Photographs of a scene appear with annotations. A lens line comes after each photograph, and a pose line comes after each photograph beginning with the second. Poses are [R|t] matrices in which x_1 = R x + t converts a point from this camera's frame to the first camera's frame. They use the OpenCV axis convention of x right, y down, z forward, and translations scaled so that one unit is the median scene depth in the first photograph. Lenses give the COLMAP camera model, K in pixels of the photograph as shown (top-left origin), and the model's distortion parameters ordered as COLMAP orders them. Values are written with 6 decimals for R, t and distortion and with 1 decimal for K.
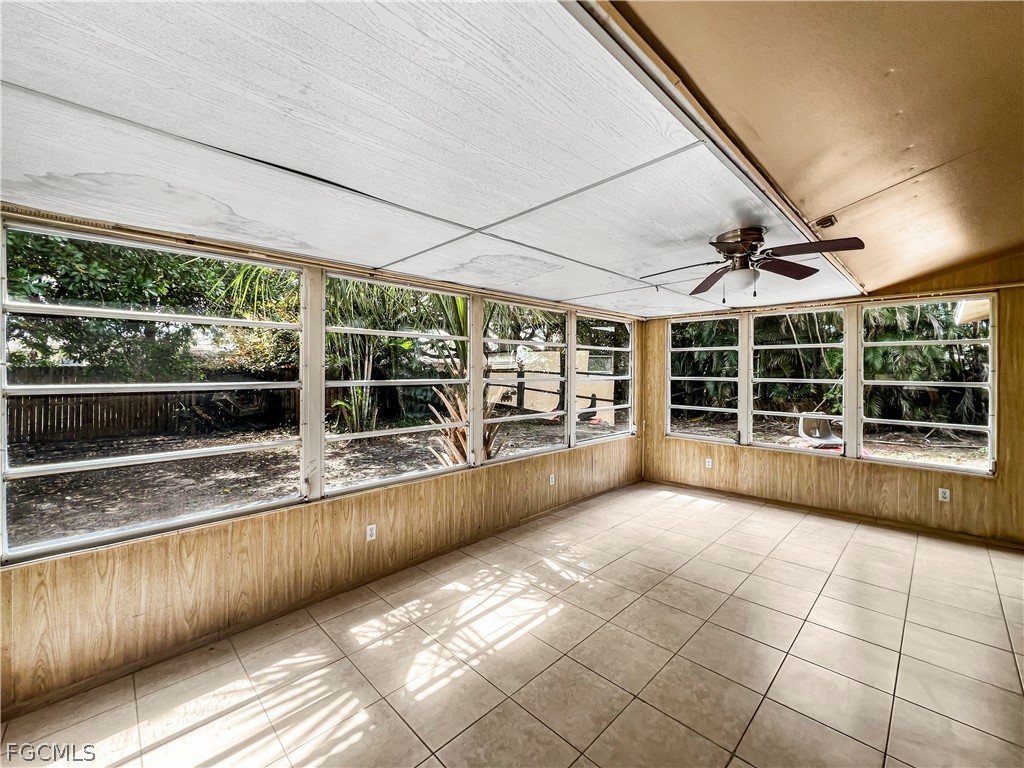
lens RADIAL K [[421.5, 0, 521.1], [0, 421.5, 364.8], [0, 0, 1]] dist [0.004714, -0.000101]
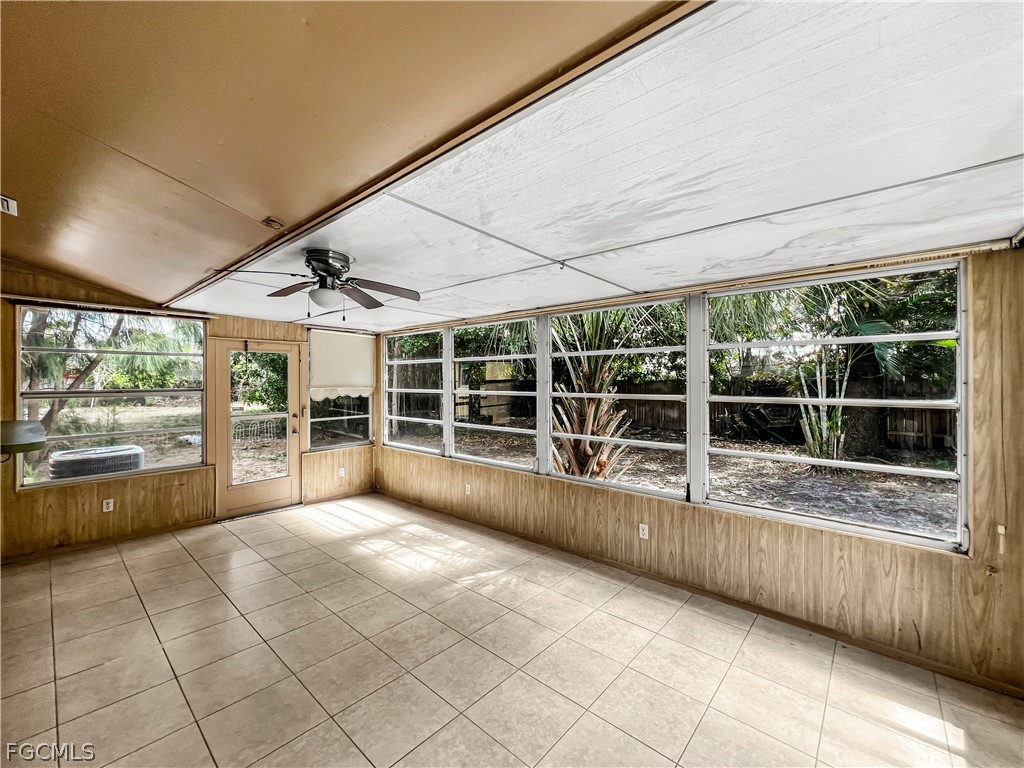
lens RADIAL K [[421.5, 0, 503.0], [0, 421.5, 377.0], [0, 0, 1]] dist [0.004714, -0.000101]
pose [[0.042623, -0.002824, -0.999087, 1.237453], [0.022936, 0.999735, -0.001847, -0.011132], [0.998828, -0.022836, 0.042677, 1.098255]]
